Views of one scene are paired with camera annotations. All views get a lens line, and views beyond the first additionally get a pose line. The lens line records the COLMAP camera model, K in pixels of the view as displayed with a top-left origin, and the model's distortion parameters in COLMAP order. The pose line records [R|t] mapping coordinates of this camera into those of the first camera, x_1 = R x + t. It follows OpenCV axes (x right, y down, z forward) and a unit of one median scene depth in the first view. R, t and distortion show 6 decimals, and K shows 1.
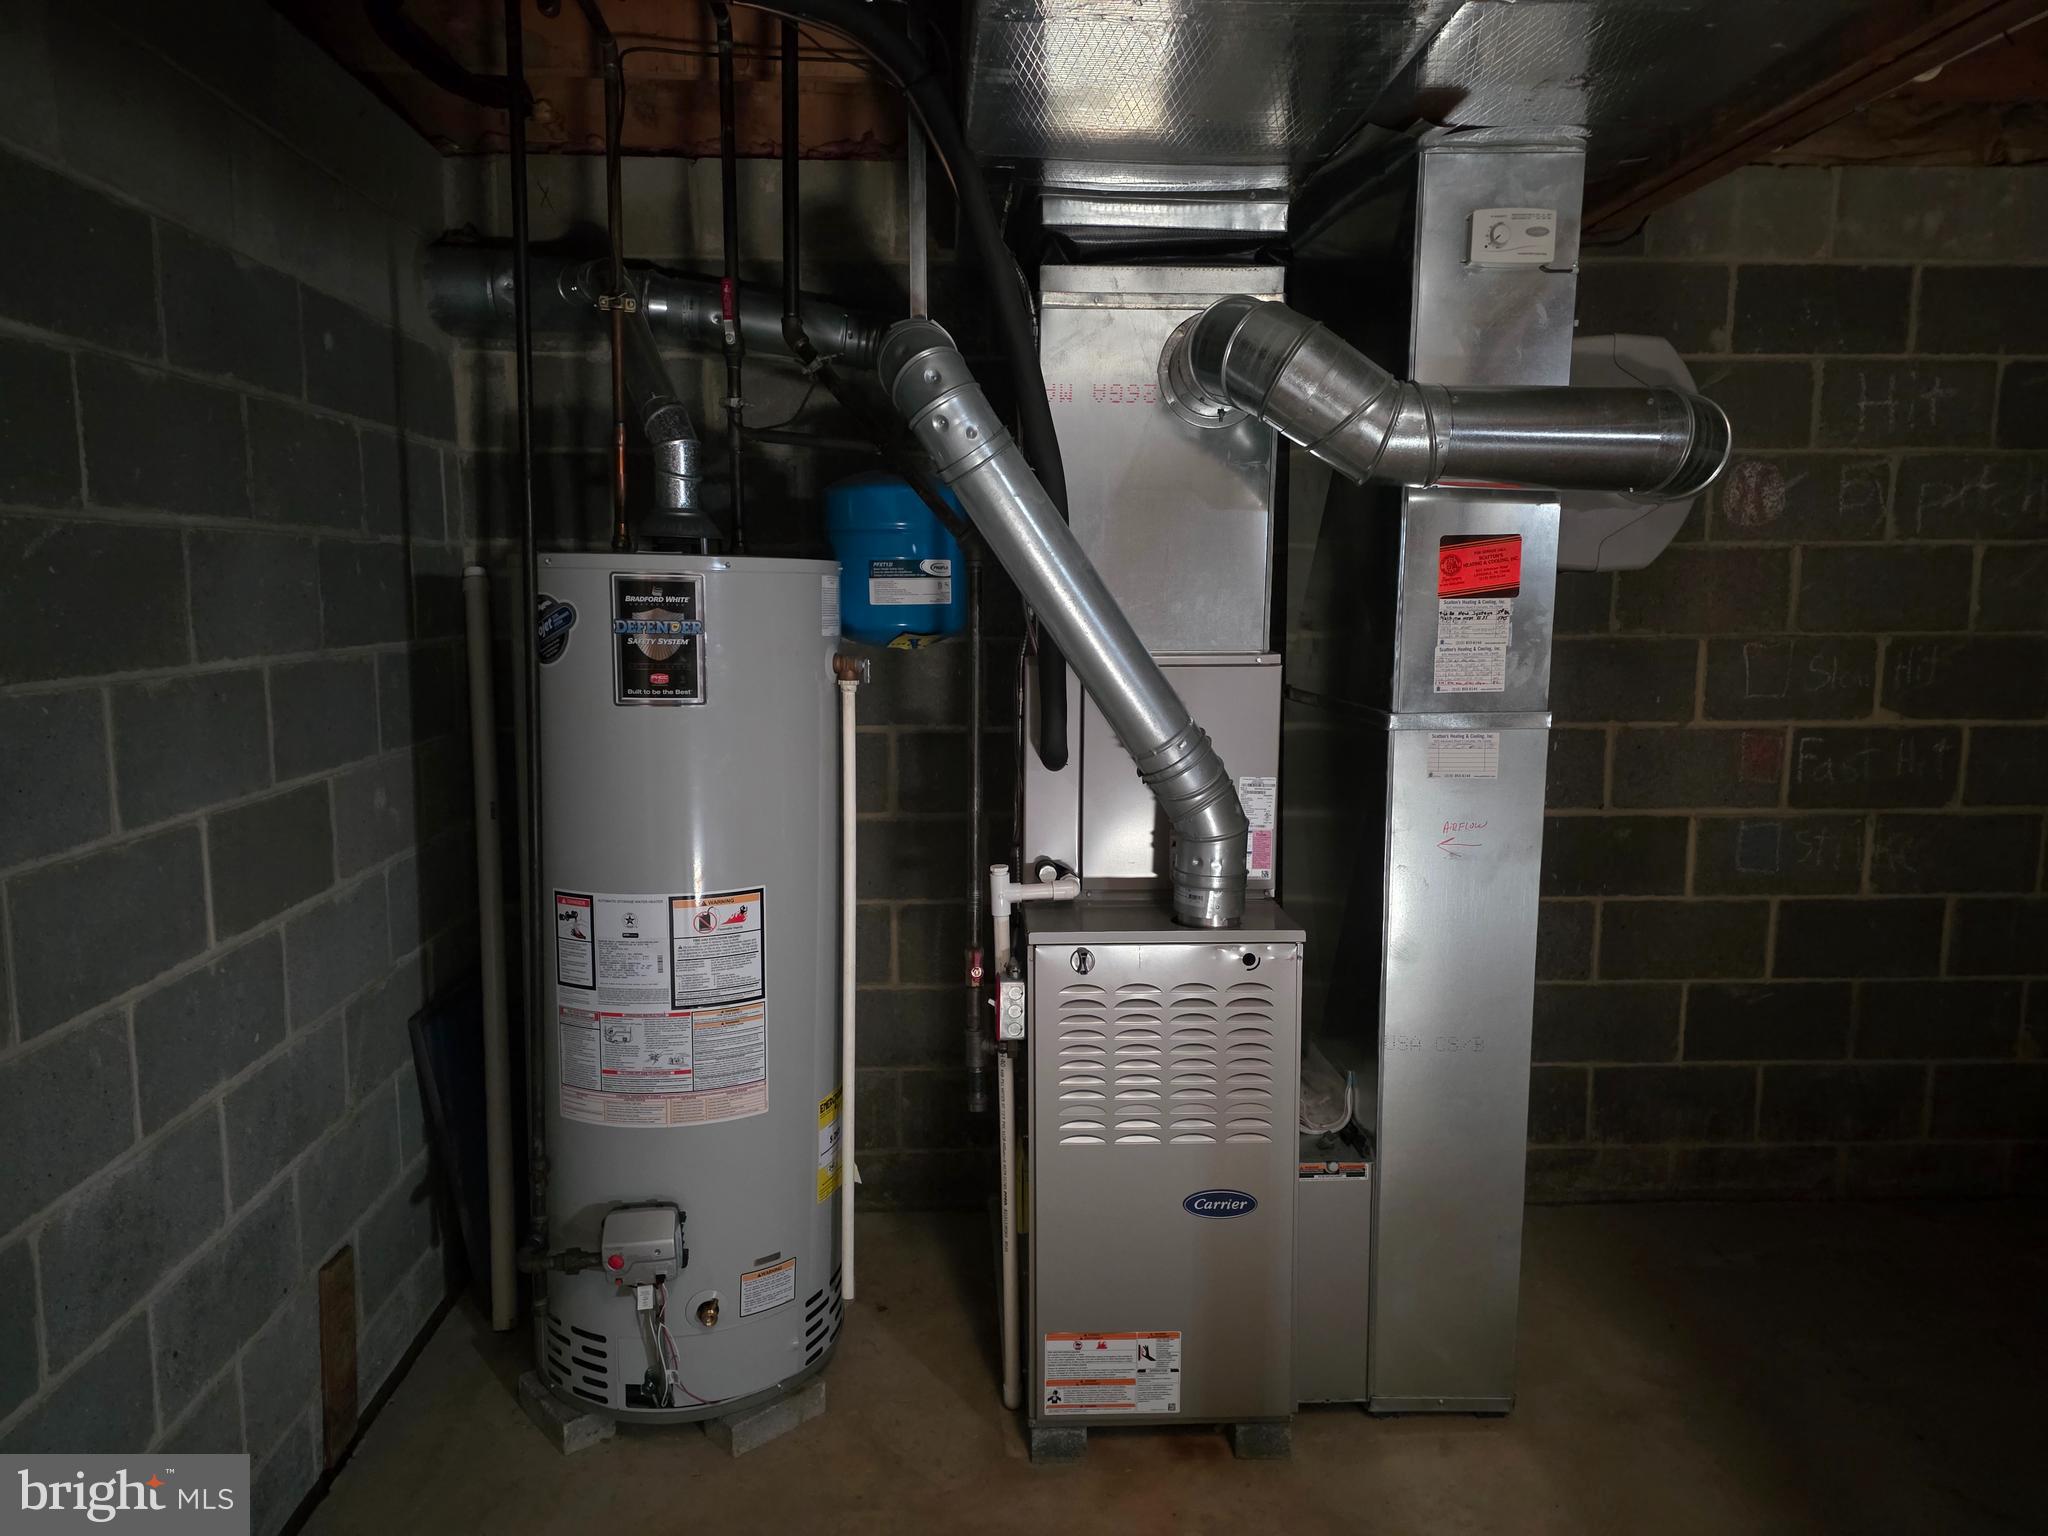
lens RADIAL K [[1475.8, 0, 1016.4], [0, 1475.8, 772.4], [0, 0, 1]] dist [0.033022, 0.003608]
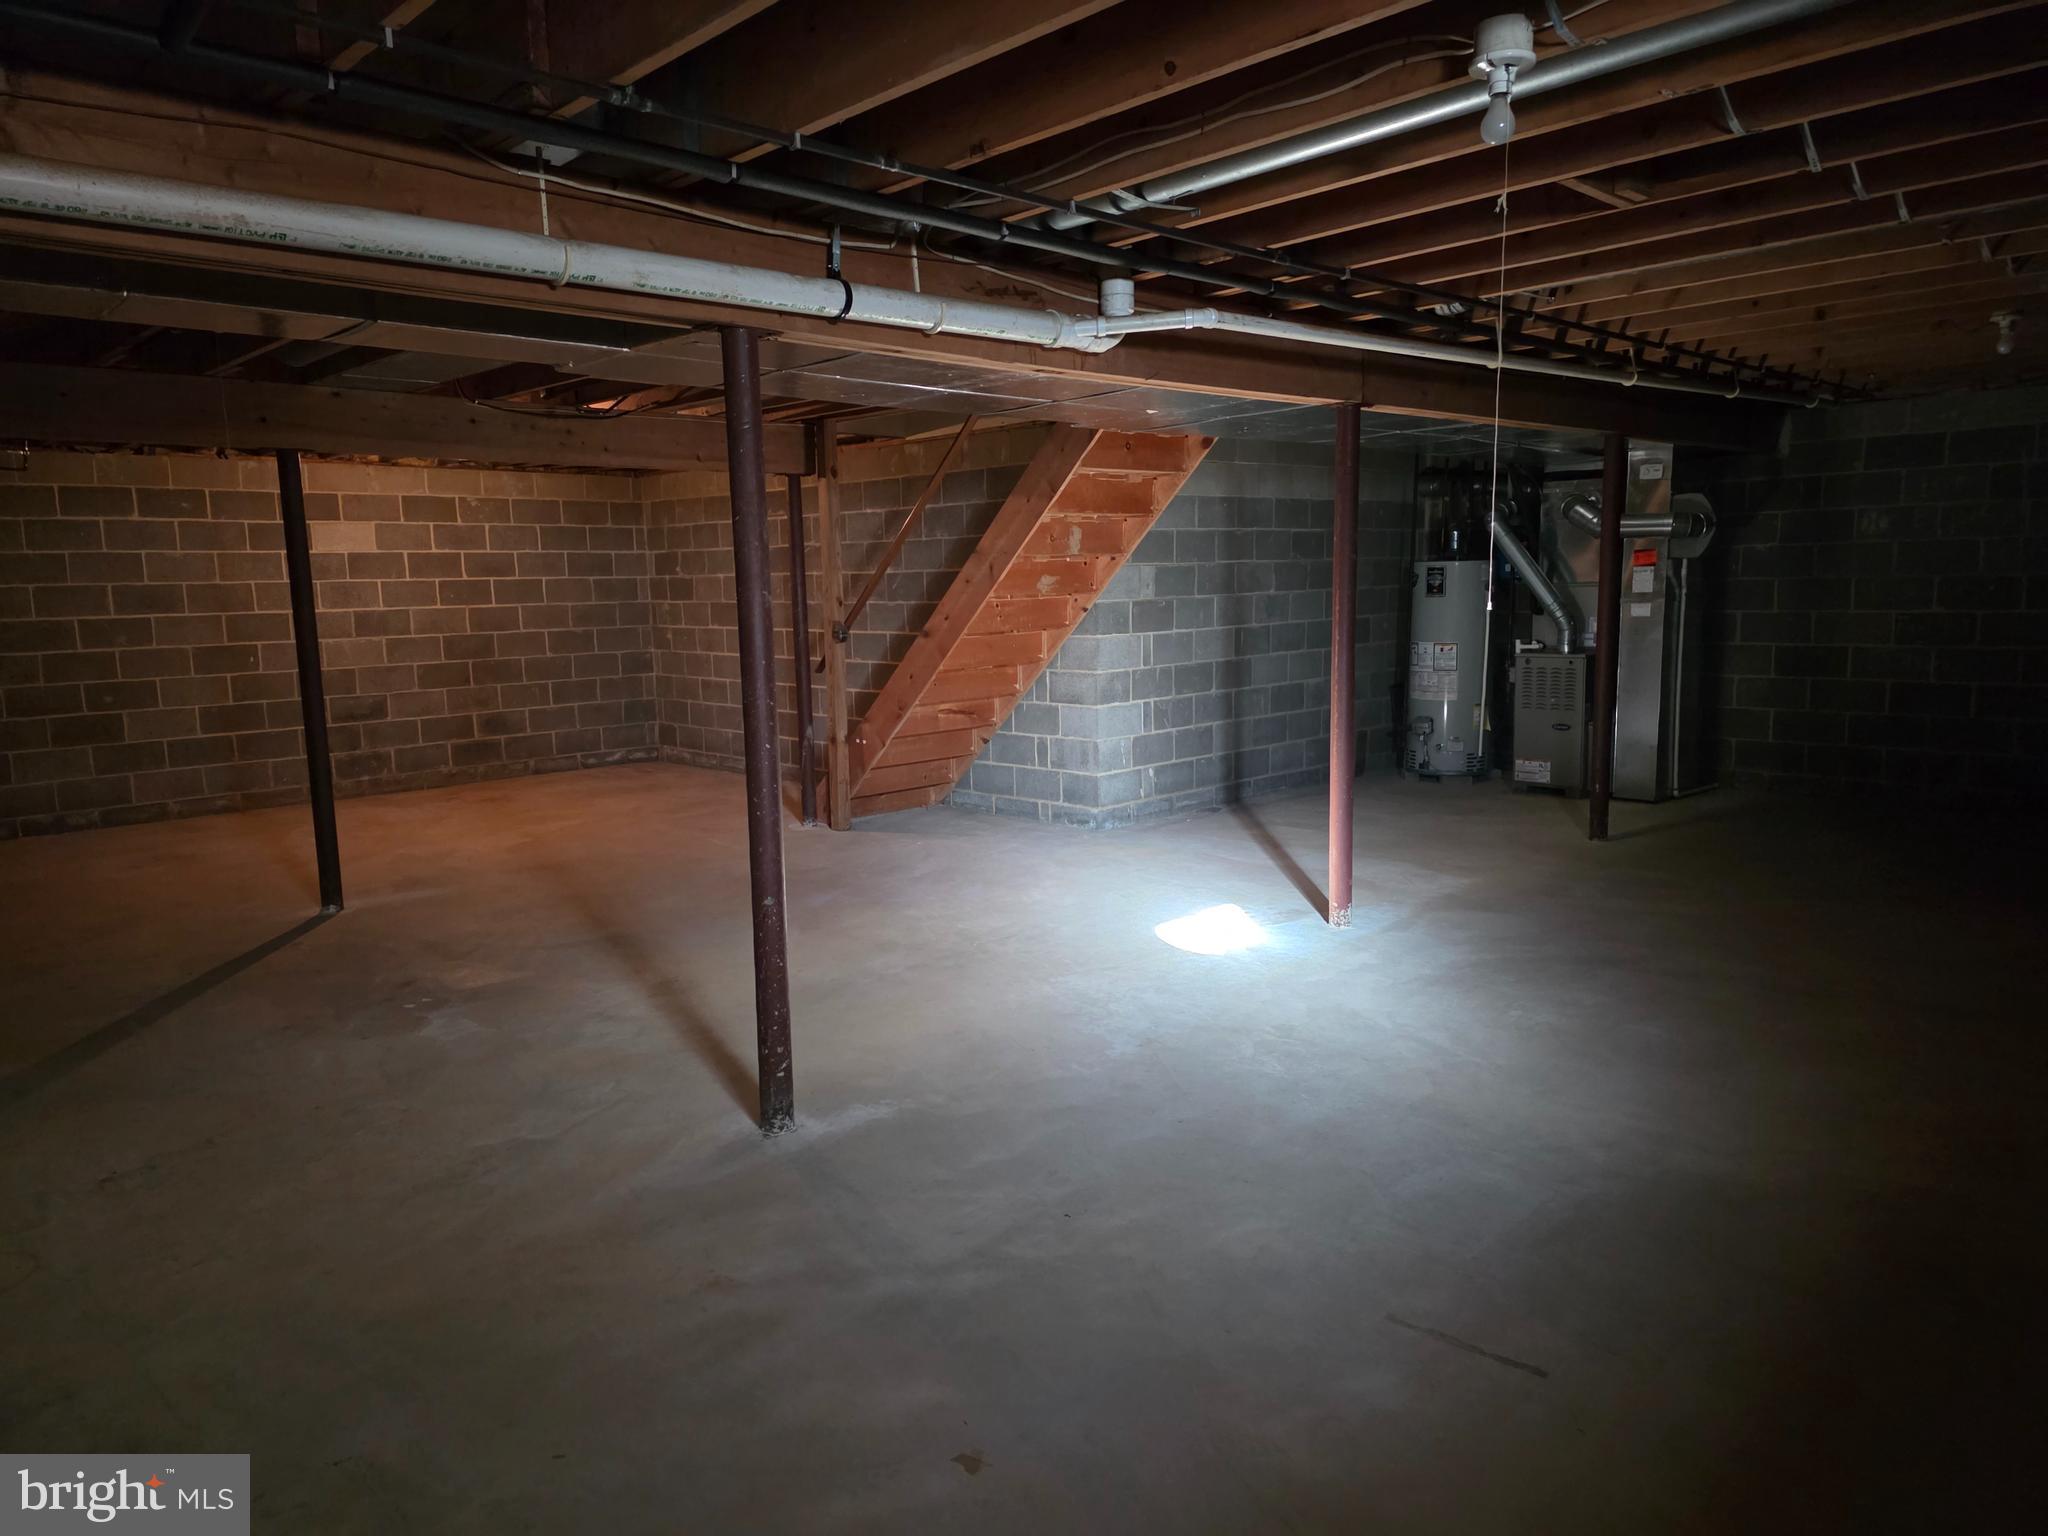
lens RADIAL K [[1358.9, 0, 1018.0], [0, 1358.9, 768.0], [0, 0, 1]] dist [0.037161, -0.036628]
pose [[0.677521, 0.084113, -0.730678, 1.748756], [-0.069030, 0.996326, 0.050685, 0.309557], [0.732257, 0.016098, 0.680838, -2.394106]]
